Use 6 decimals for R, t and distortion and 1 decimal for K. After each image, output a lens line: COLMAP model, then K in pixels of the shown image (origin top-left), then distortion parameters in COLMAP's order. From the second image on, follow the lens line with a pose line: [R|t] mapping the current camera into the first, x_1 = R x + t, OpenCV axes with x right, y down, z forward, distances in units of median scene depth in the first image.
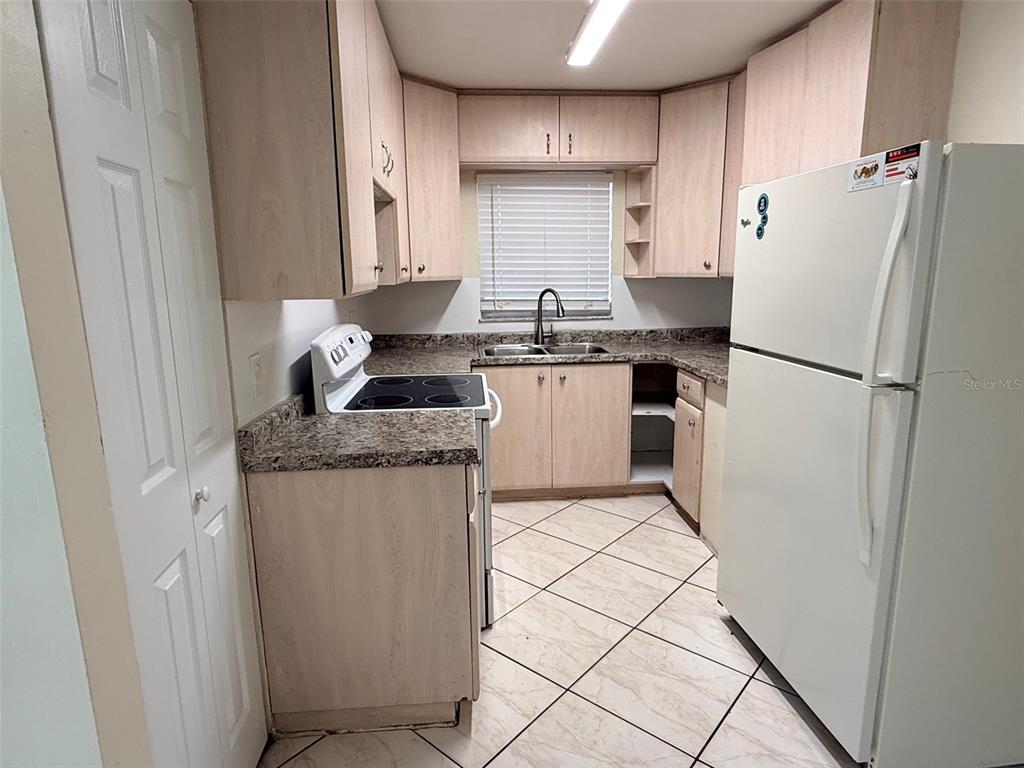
lens RADIAL K [[592.9, 0, 508.3], [0, 592.9, 383.8], [0, 0, 1]] dist [0.000877, 0.000172]
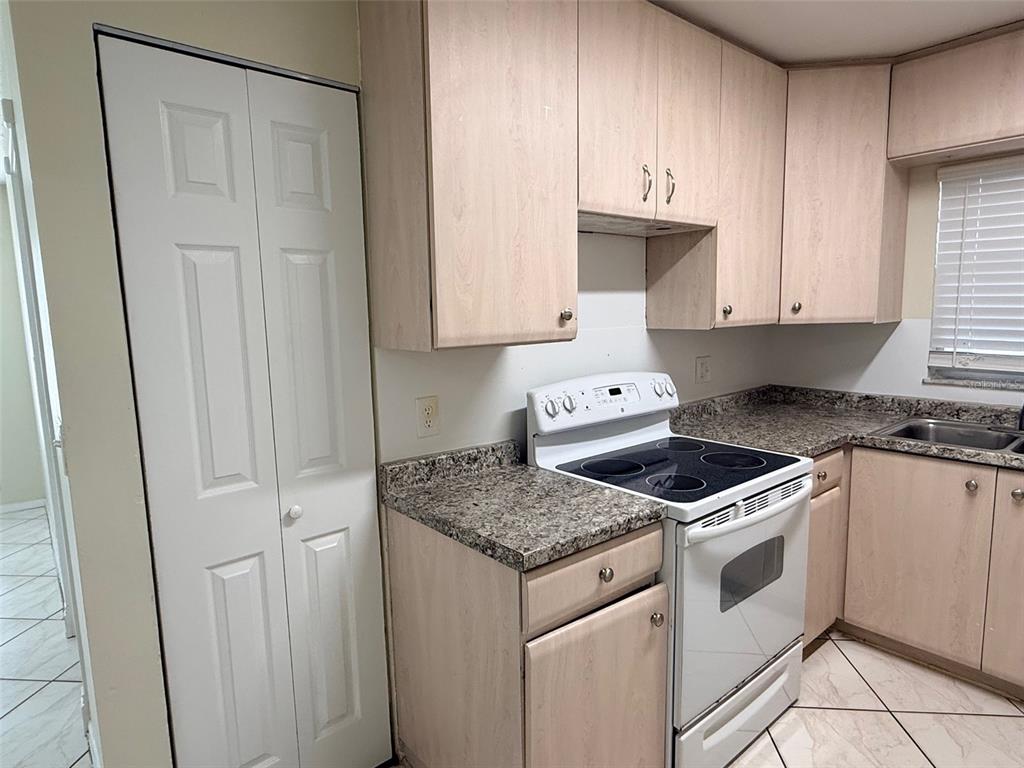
lens RADIAL K [[592.9, 0, 508.3], [0, 592.9, 383.8], [0, 0, 1]] dist [0.000877, 0.000172]
pose [[0.585141, 0.107038, -0.803836, 0.253835], [-0.143009, 0.989335, 0.027637, -0.061541], [0.798222, 0.098784, 0.594209, 0.242507]]
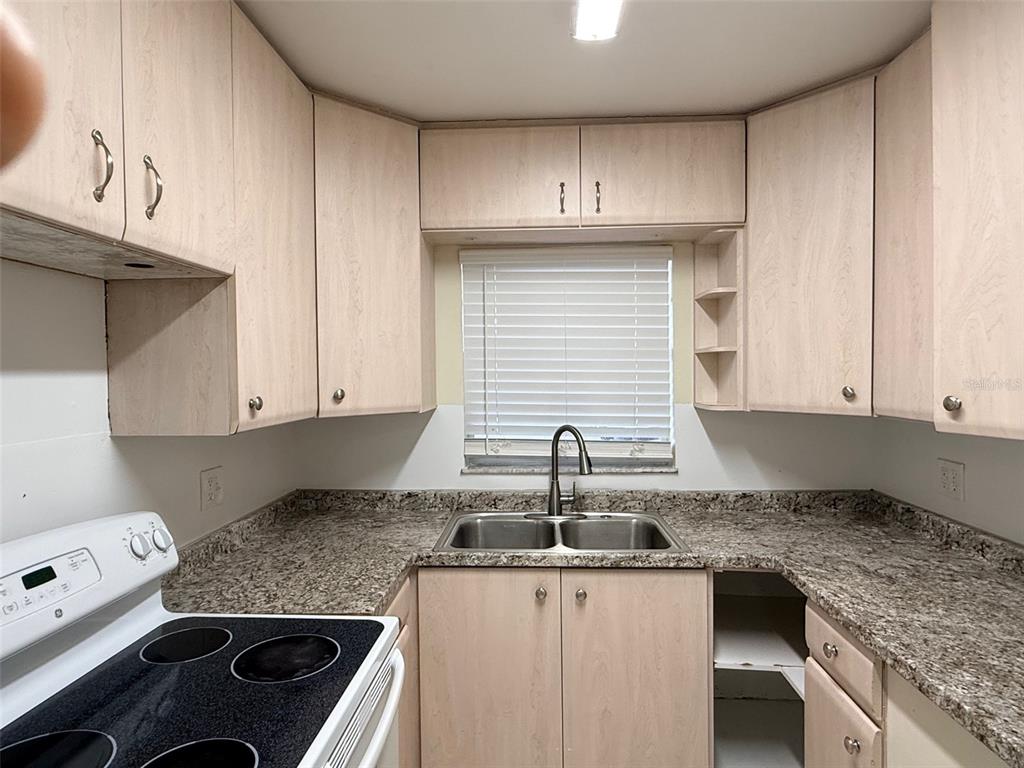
lens RADIAL K [[592.9, 0, 508.3], [0, 592.9, 383.8], [0, 0, 1]] dist [0.000877, 0.000172]
pose [[0.991991, 0.007922, -0.126056, 0.092025], [-0.029414, 0.985080, -0.169562, -0.106176], [0.122832, 0.171912, 0.977424, 0.422371]]
